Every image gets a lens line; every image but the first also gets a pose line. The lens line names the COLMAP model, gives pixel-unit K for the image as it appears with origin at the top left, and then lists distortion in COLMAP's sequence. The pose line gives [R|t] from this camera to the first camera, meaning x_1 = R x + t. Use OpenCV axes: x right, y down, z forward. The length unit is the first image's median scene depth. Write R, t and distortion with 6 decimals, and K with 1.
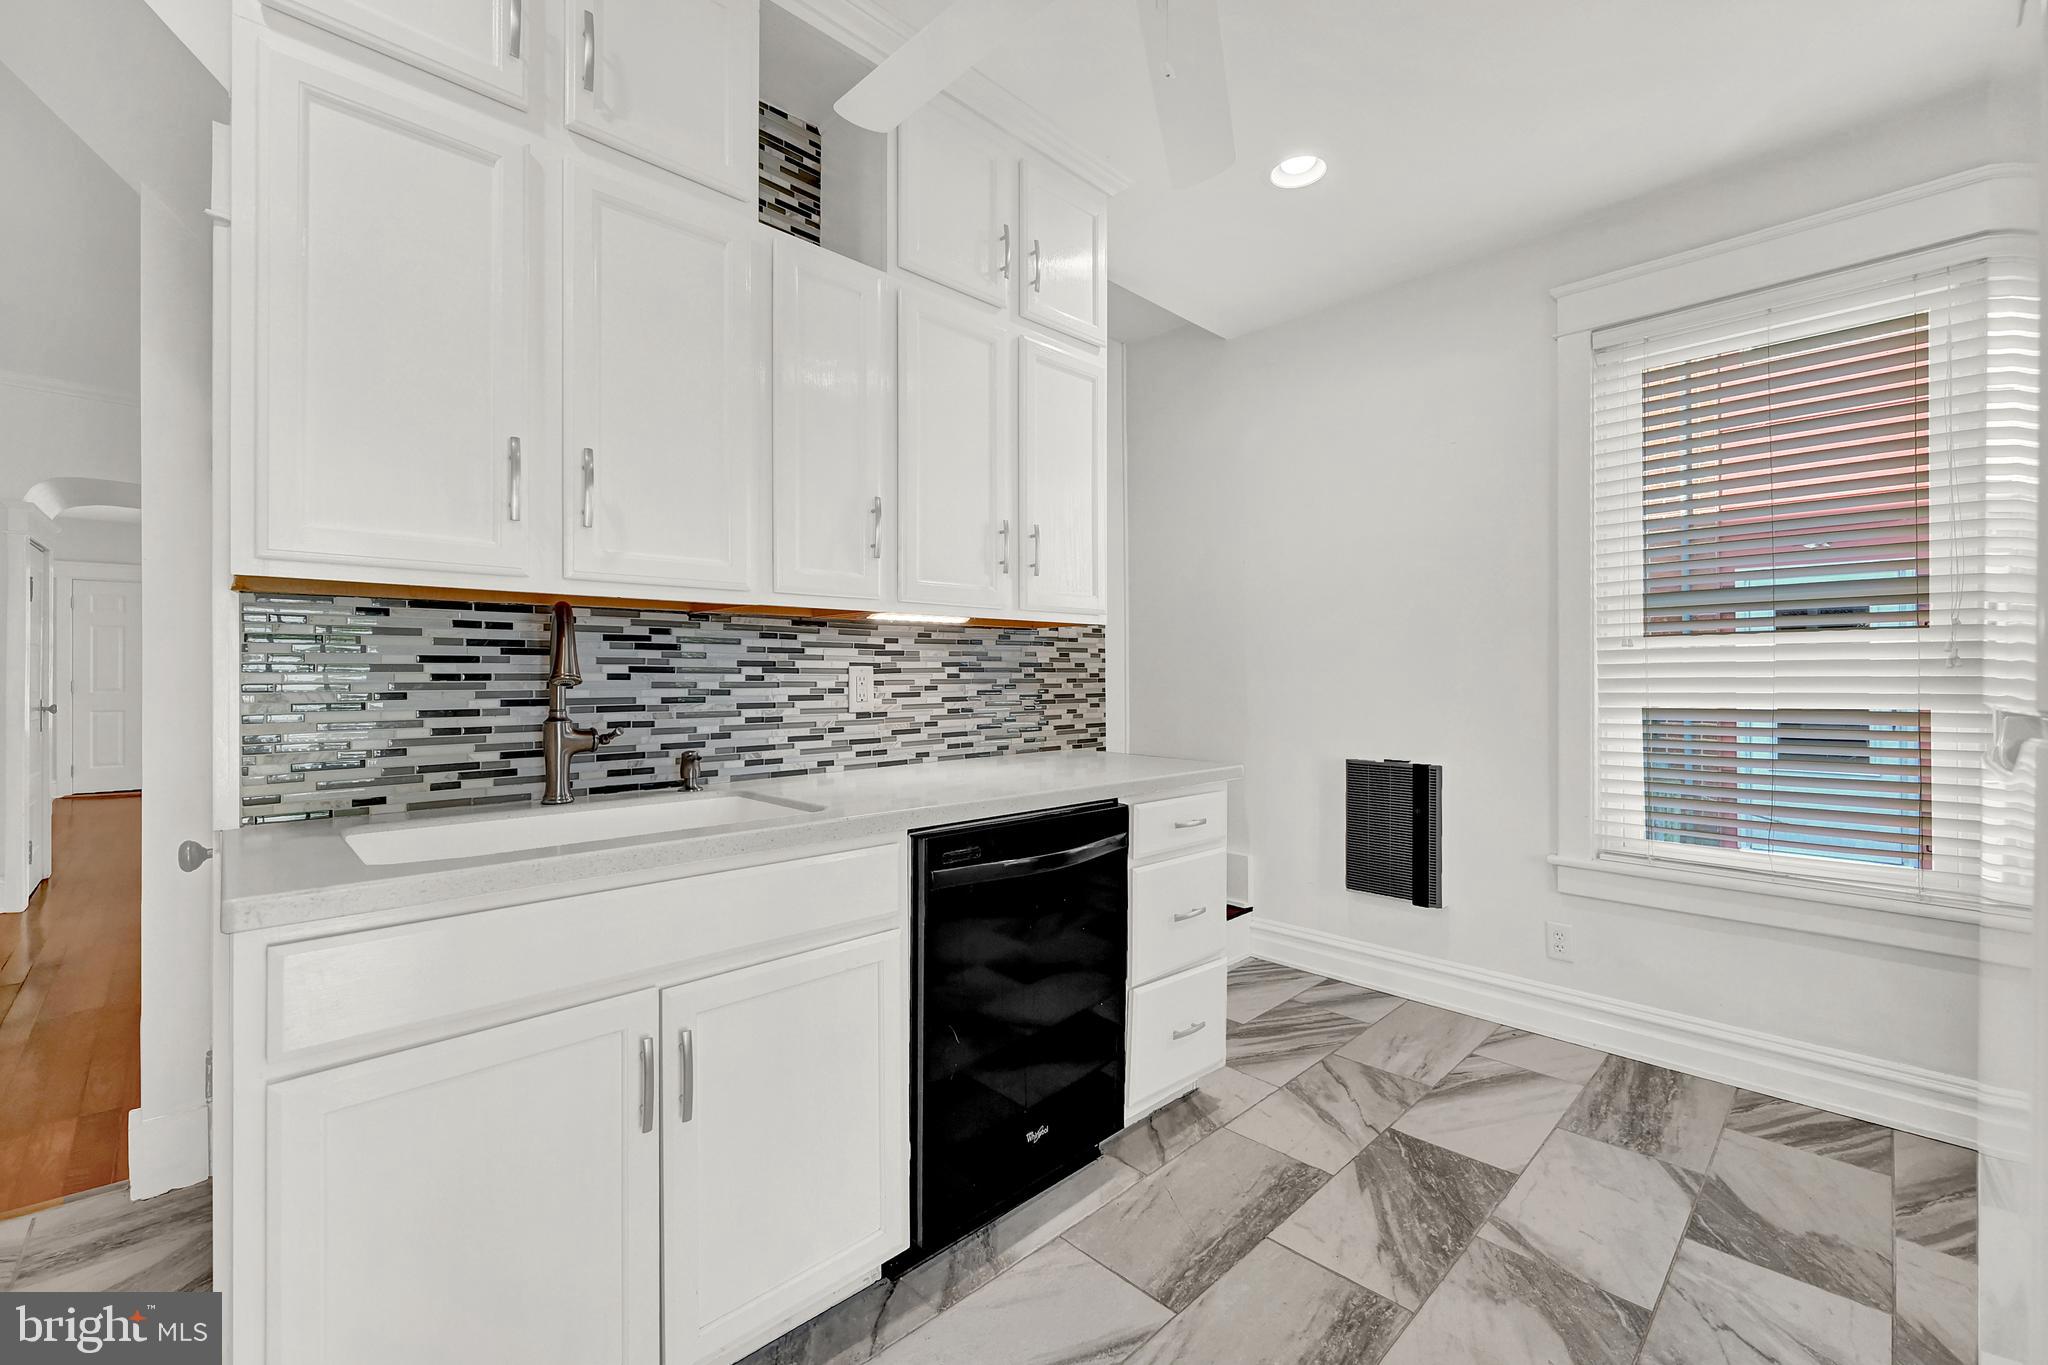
lens RADIAL K [[840.0, 0, 993.0], [0, 840.0, 684.1], [0, 0, 1]] dist [-0.003191, -0.000016]
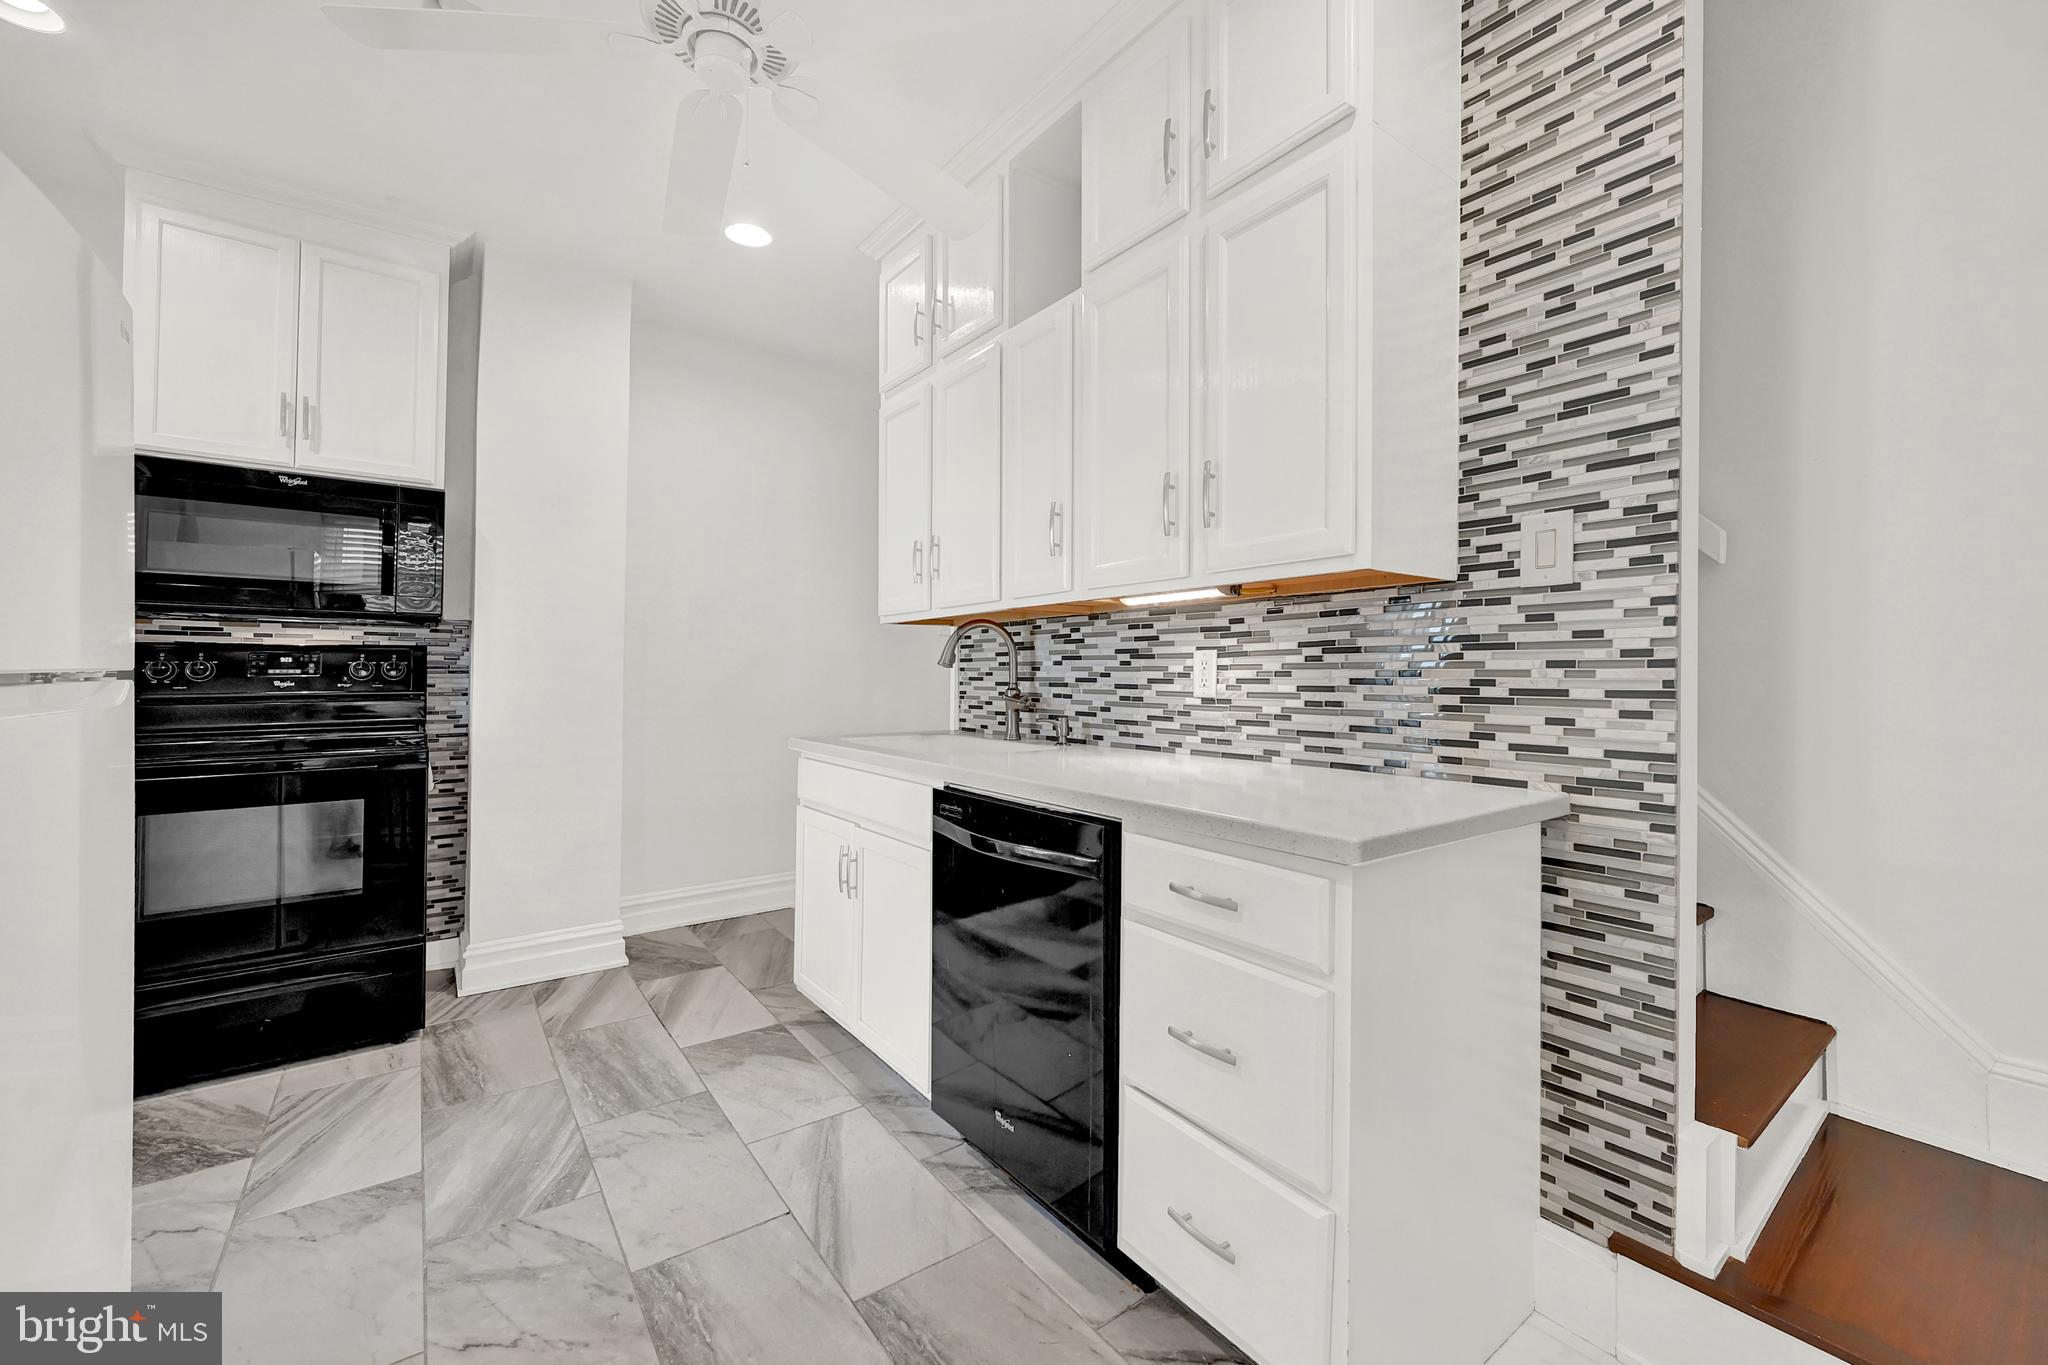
lens RADIAL K [[826.5, 0, 1088.4], [0, 826.5, 686.7], [0, 0, 1]] dist [0.000486, 0.000102]
pose [[-0.066572, 0.022091, -0.997537, 0.810660], [-0.004849, 0.999736, 0.022463, -0.000137], [0.997770, 0.006332, -0.066447, 0.934109]]
